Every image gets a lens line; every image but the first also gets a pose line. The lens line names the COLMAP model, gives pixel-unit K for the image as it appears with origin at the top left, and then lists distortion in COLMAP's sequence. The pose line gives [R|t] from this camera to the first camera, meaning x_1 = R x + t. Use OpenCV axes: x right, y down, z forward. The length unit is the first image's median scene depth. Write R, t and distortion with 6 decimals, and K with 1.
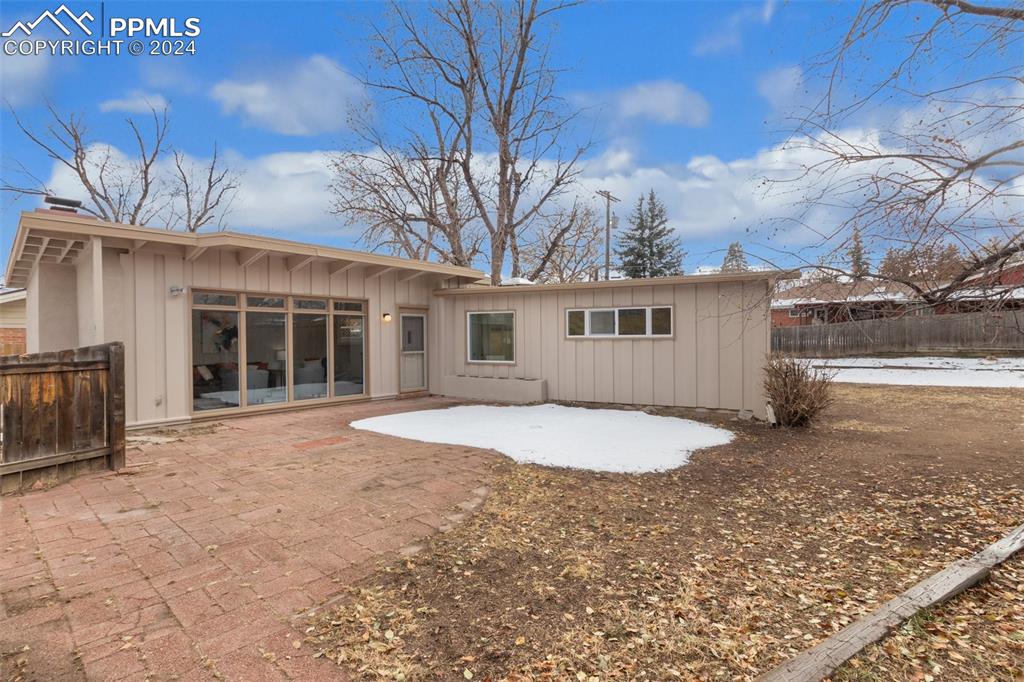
lens RADIAL K [[474.3, 0, 498.4], [0, 474.3, 336.3], [0, 0, 1]] dist [-0.001583, -0.000737]
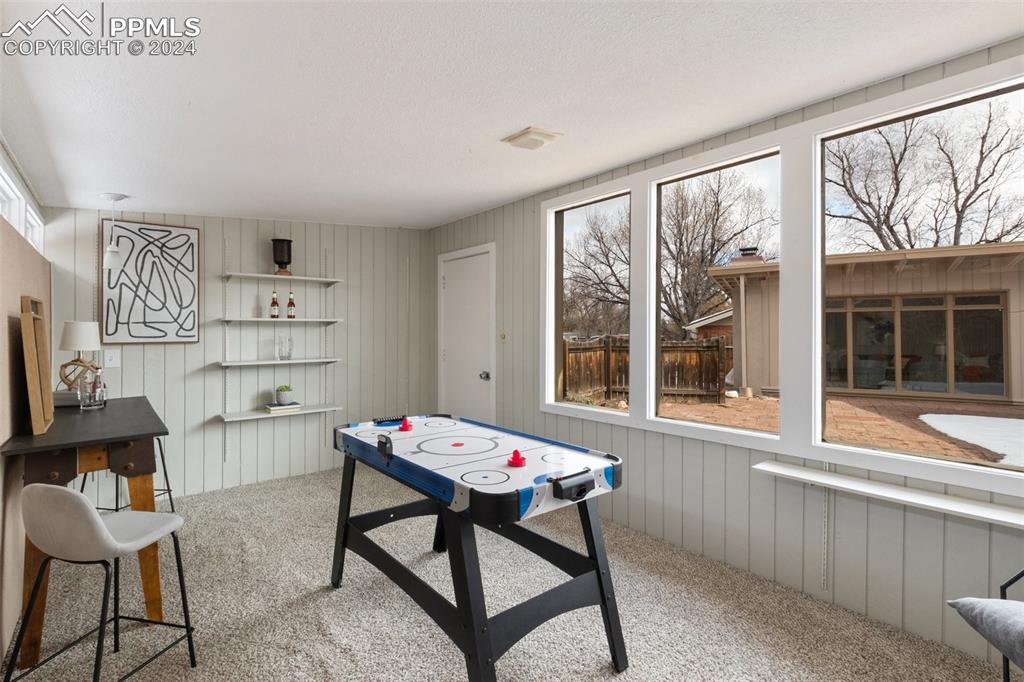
lens RADIAL K [[481.6, 0, 497.5], [0, 481.6, 340.0], [0, 0, 1]] dist [-0.001425, -0.000603]
pose [[0.152232, 0.020243, -0.988137, 0.236727], [0.005925, 0.999754, 0.021393, -0.004810], [0.988327, -0.009112, 0.152074, -0.043869]]
